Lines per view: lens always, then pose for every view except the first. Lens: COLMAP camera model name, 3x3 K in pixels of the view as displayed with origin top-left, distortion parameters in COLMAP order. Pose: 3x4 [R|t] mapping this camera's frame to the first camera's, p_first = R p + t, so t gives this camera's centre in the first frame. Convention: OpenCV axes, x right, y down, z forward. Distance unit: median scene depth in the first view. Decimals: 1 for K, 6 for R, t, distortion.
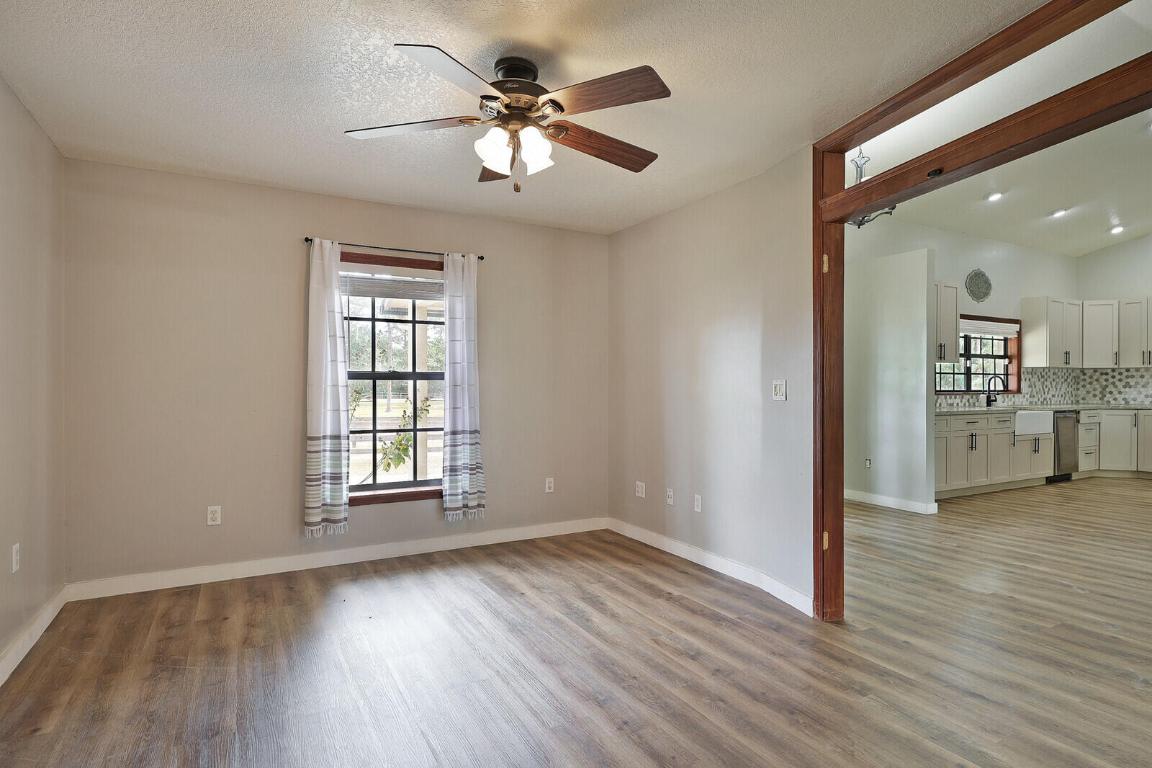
lens RADIAL K [[611.4, 0, 570.4], [0, 611.4, 389.6], [0, 0, 1]] dist [0.004886, -0.000677]
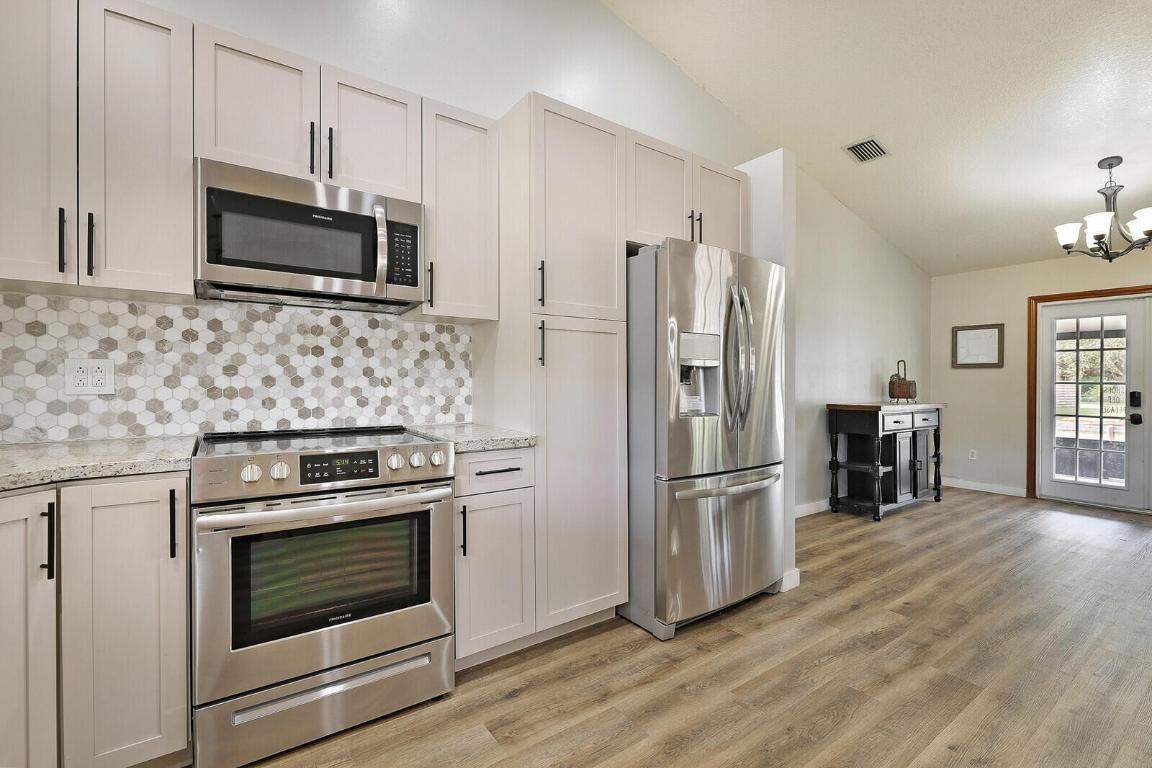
lens RADIAL K [[511.6, 0, 578.9], [0, 511.6, 380.2], [0, 0, 1]] dist [0.001499, -0.001737]
pose [[-0.122857, -0.000370, 0.992424, 0.736720], [-0.004776, 0.999989, -0.000218, -0.001601], [-0.992413, -0.004766, -0.122857, 0.849135]]
